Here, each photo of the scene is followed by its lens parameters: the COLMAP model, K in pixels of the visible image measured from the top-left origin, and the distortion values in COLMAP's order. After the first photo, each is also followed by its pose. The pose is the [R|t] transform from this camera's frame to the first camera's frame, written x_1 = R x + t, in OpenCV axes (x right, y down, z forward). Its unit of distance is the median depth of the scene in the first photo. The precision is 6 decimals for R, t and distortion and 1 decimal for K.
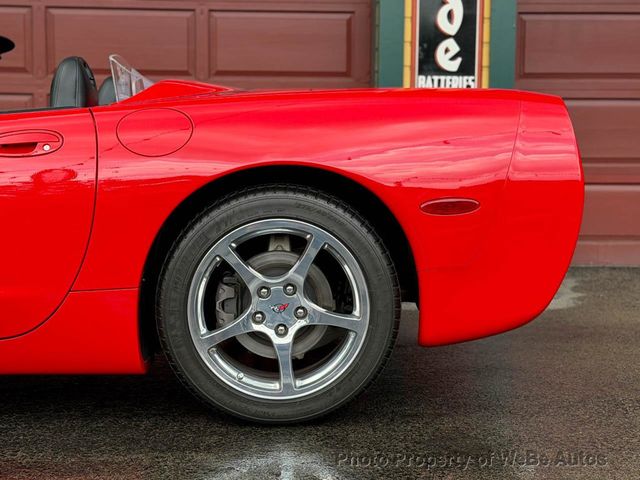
lens RADIAL K [[1118.4, 0, 317.6], [0, 1118.4, 237.7], [0, 0, 1]] dist [0.072917, 0.000000]
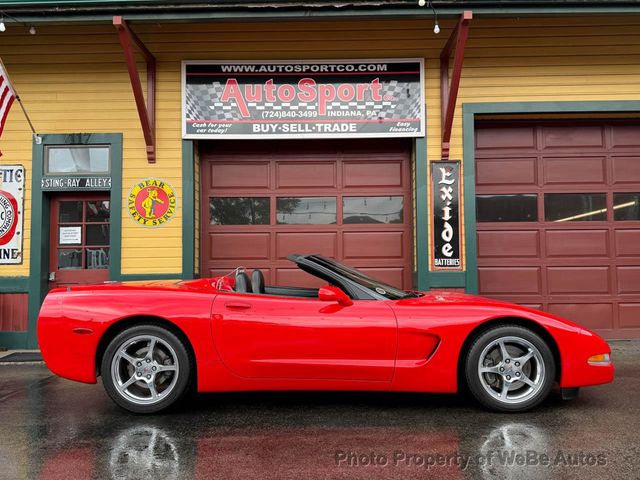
lens RADIAL K [[564.7, 0, 316.1], [0, 564.7, 243.1], [0, 0, 1]] dist [0.119039, -0.073261]
pose [[0.998323, -0.018567, -0.054824, -0.182238], [0.010536, 0.989624, -0.143296, -0.019203], [0.056915, 0.142478, 0.988160, -0.383331]]
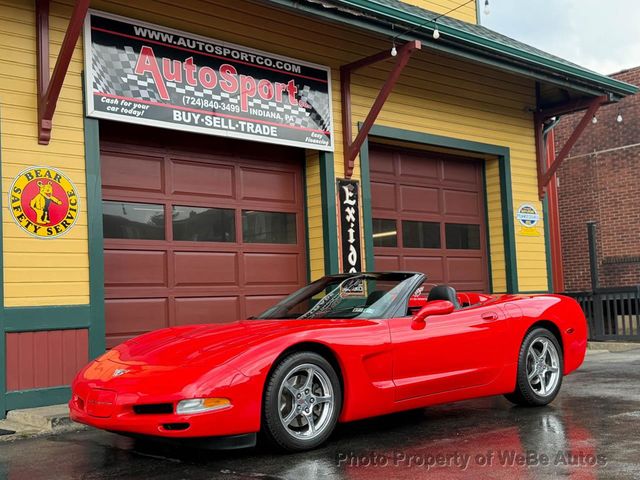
lens RADIAL K [[837.3, 0, 321.0], [0, 837.3, 243.1], [0, 0, 1]] dist [0.132203, 0.000000]
pose [[0.756018, 0.015282, 0.654372, -1.995981], [0.096469, 0.986208, -0.134486, -0.016386], [-0.647403, 0.164801, 0.744117, -0.393010]]
